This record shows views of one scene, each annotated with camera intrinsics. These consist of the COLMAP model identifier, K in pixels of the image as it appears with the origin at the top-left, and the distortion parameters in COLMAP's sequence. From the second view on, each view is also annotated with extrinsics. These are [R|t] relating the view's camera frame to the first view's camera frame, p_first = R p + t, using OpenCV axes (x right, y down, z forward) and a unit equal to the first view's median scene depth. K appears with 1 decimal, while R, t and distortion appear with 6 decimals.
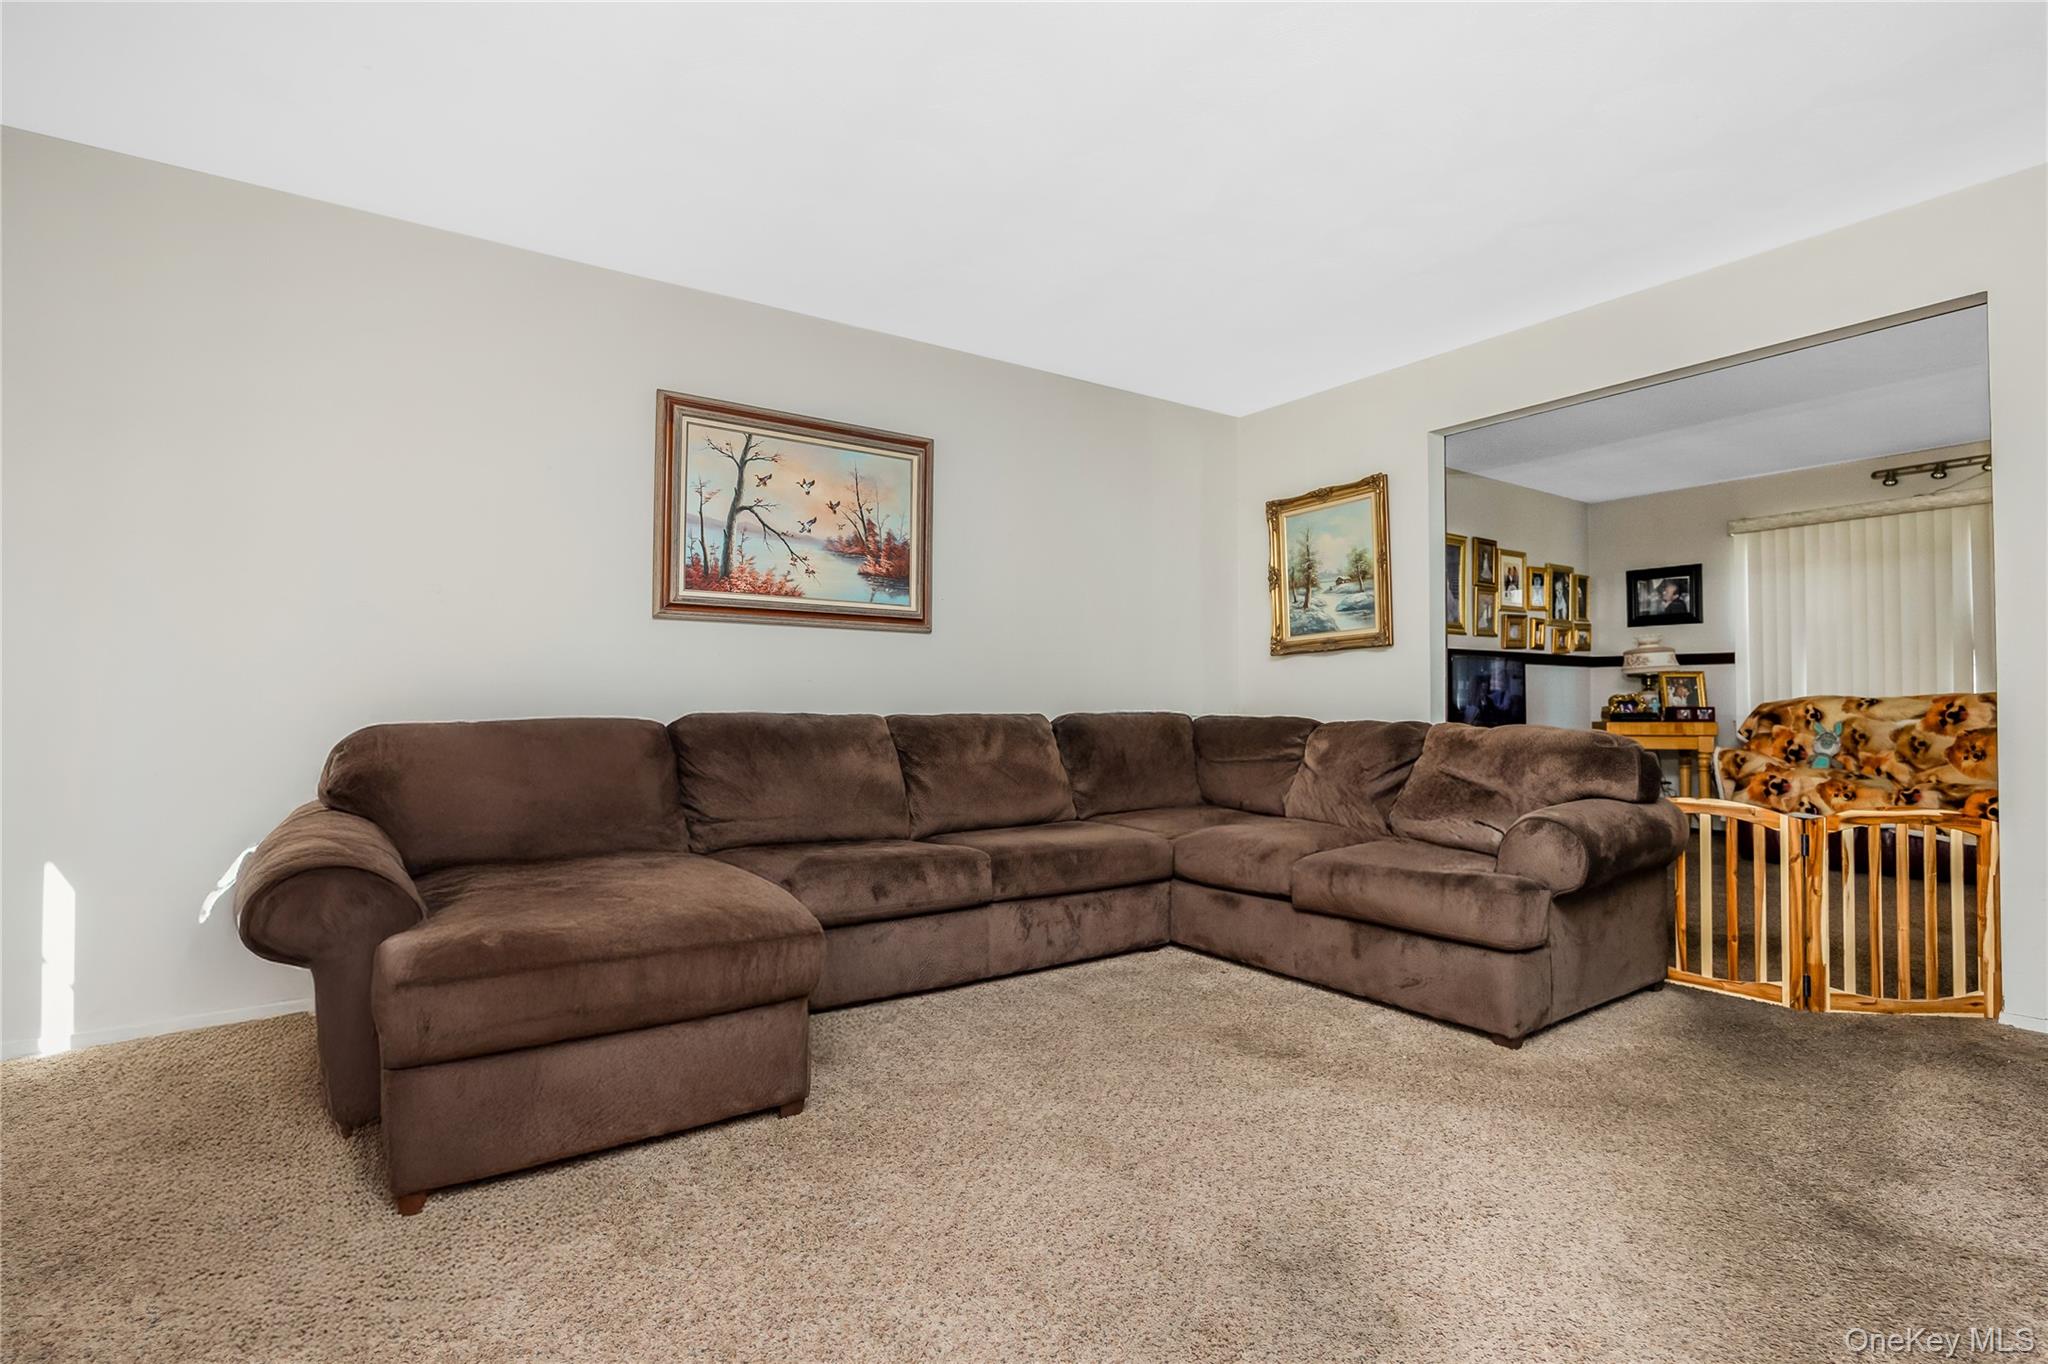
lens RADIAL K [[973.8, 0, 990.2], [0, 973.8, 685.6], [0, 0, 1]] dist [-0.012708, 0.000251]
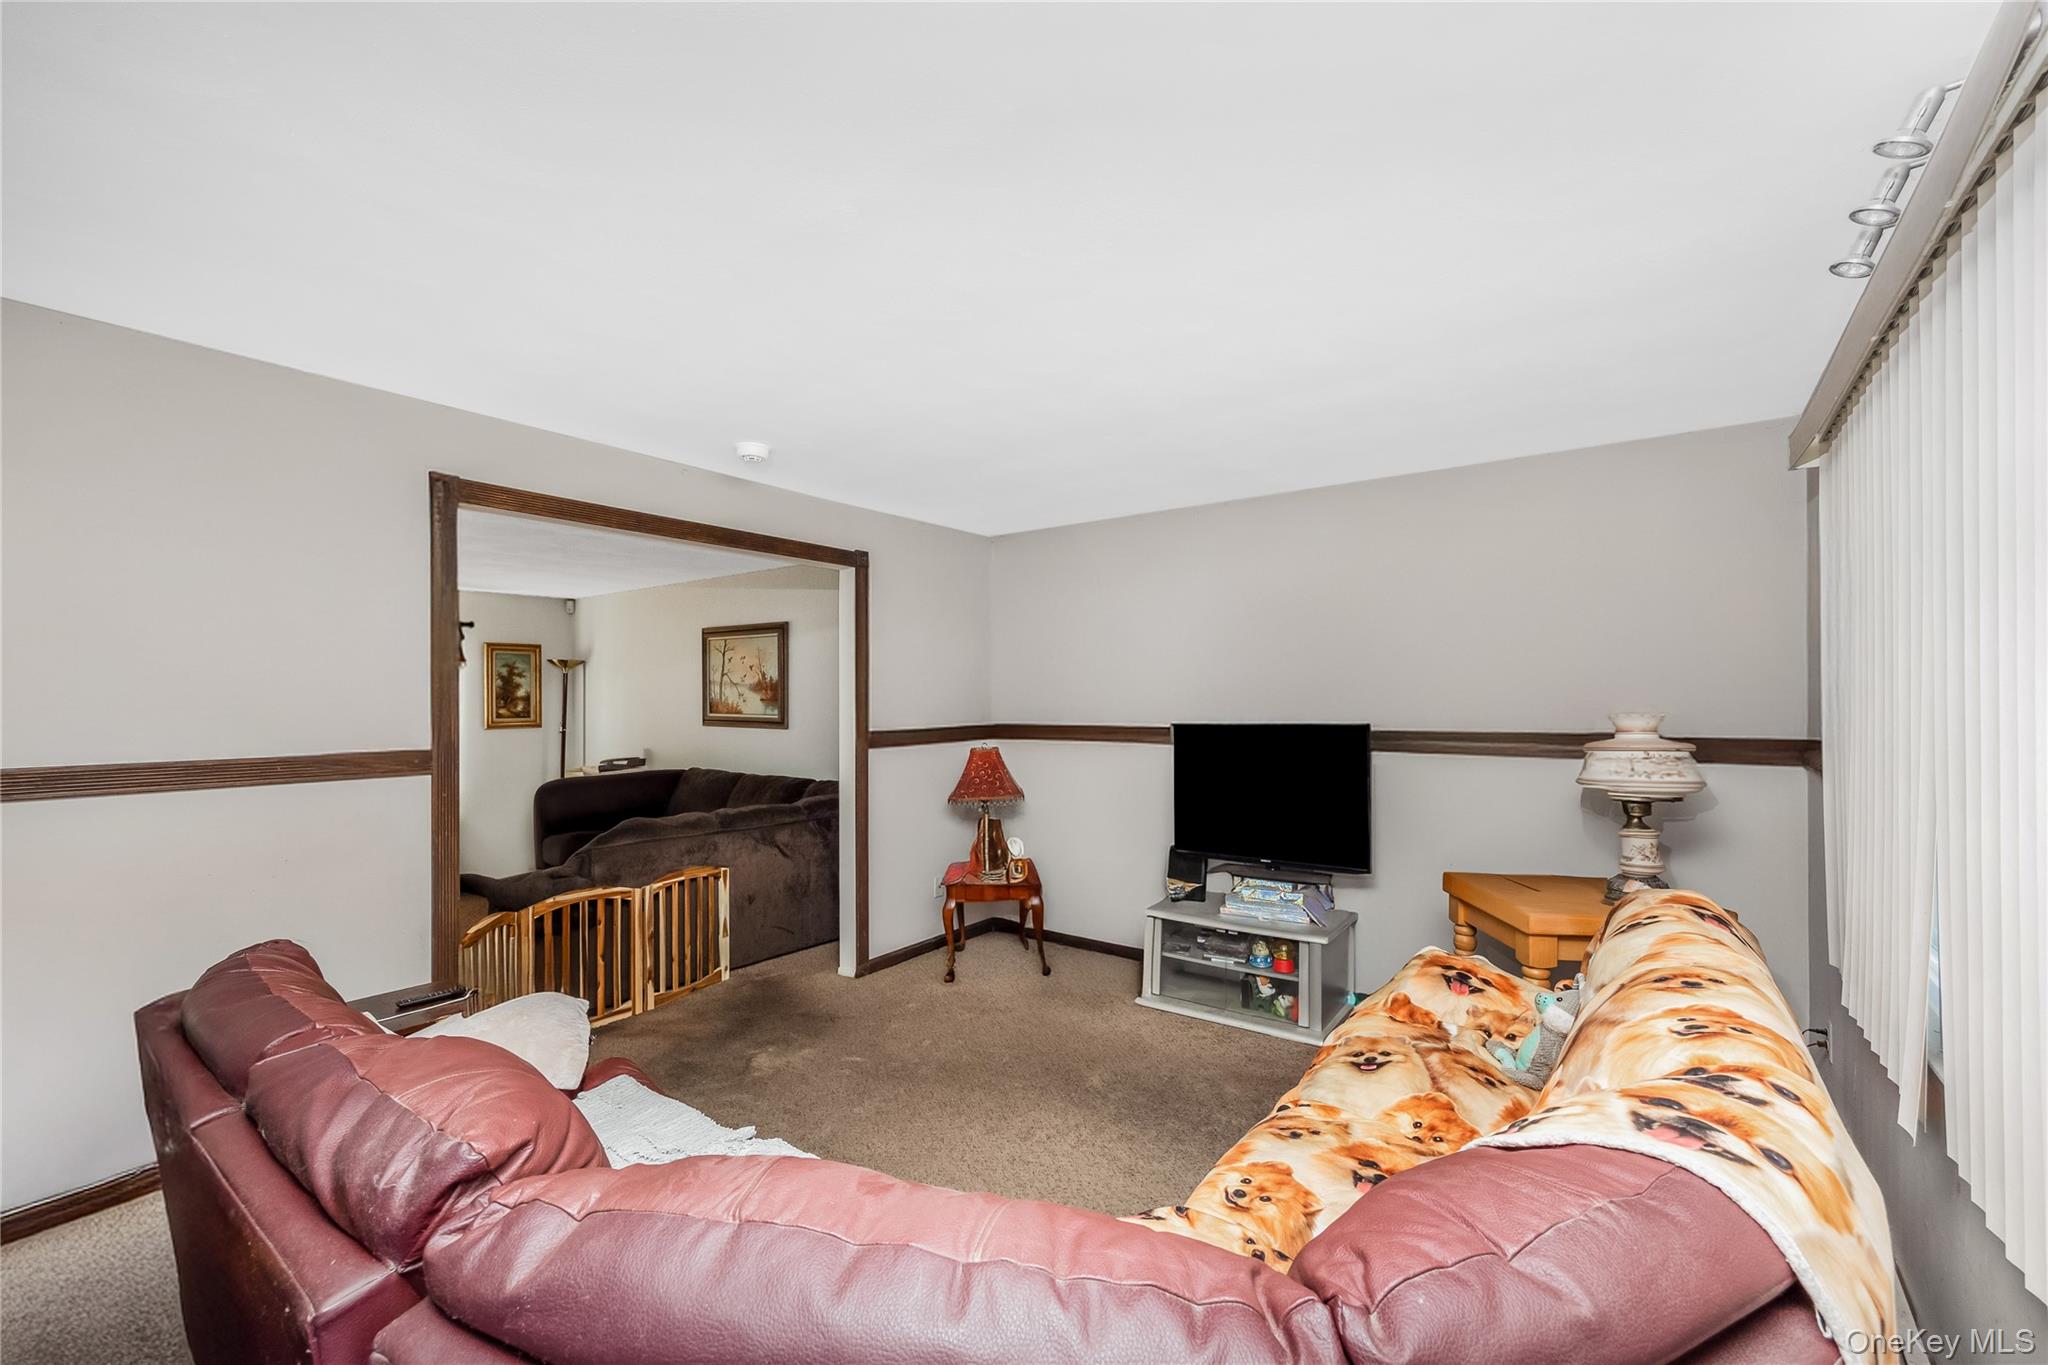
lens RADIAL K [[826.6, 0, 1029.5], [0, 826.6, 691.6], [0, 0, 1]] dist [0.000459, 0.000128]
pose [[0.343070, -0.013410, -0.939214, 1.266556], [0.020423, 0.999768, -0.006815, -0.085303], [0.939088, -0.016844, 0.343265, 0.736779]]
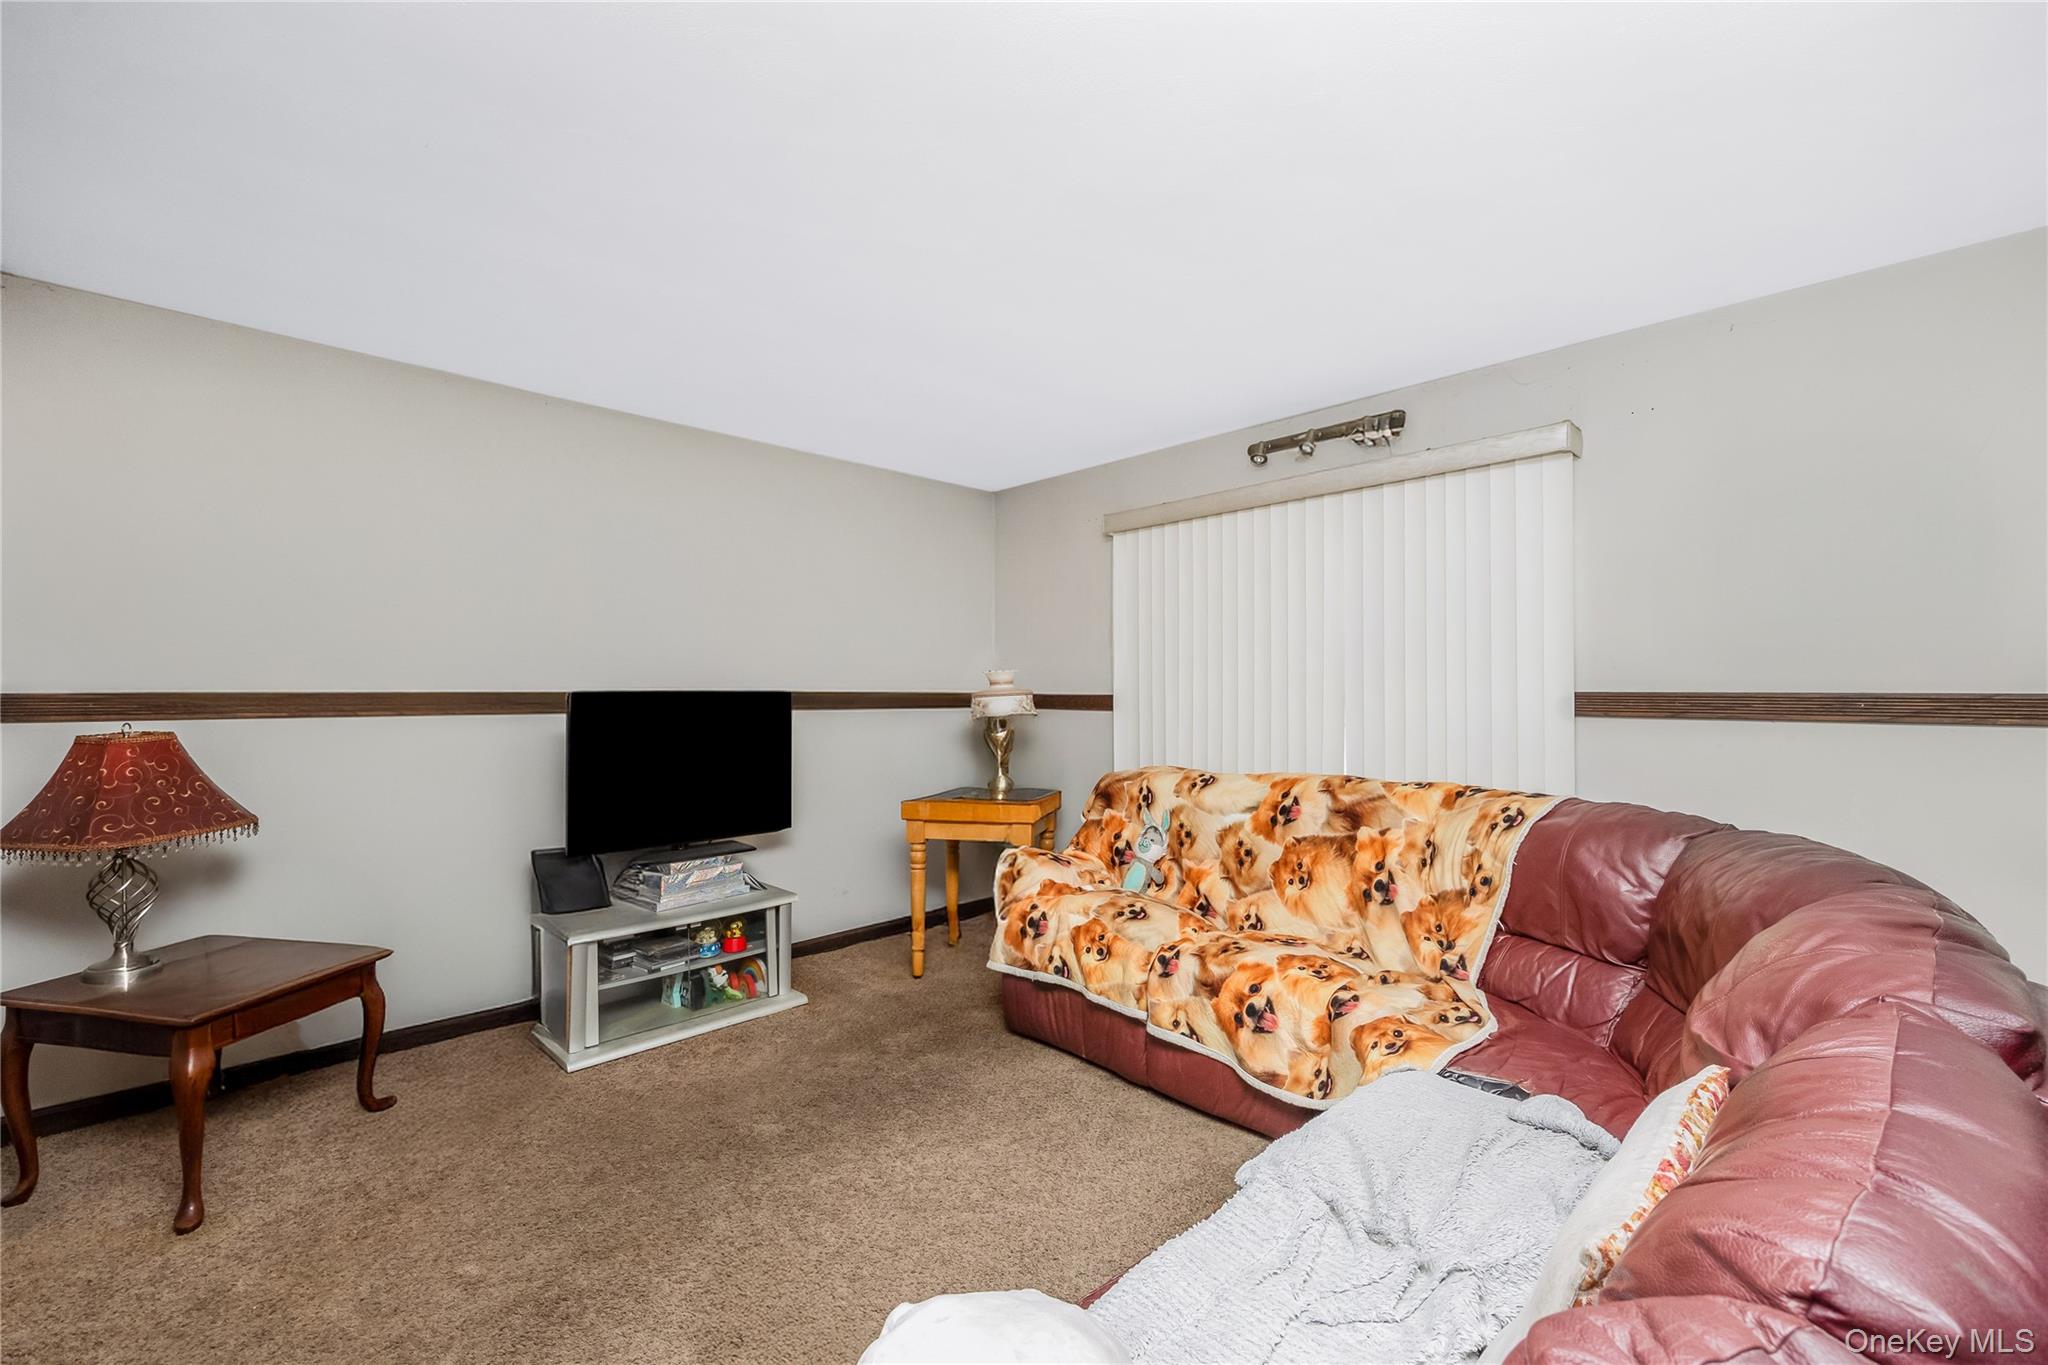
lens RADIAL K [[826.6, 0, 1029.5], [0, 826.6, 691.6], [0, 0, 1]] dist [0.000459, 0.000128]
pose [[0.987753, -0.002159, 0.156009, 0.735740], [-0.000620, 0.999842, 0.017765, -0.057964], [-0.156023, -0.017644, 0.987596, 0.474533]]
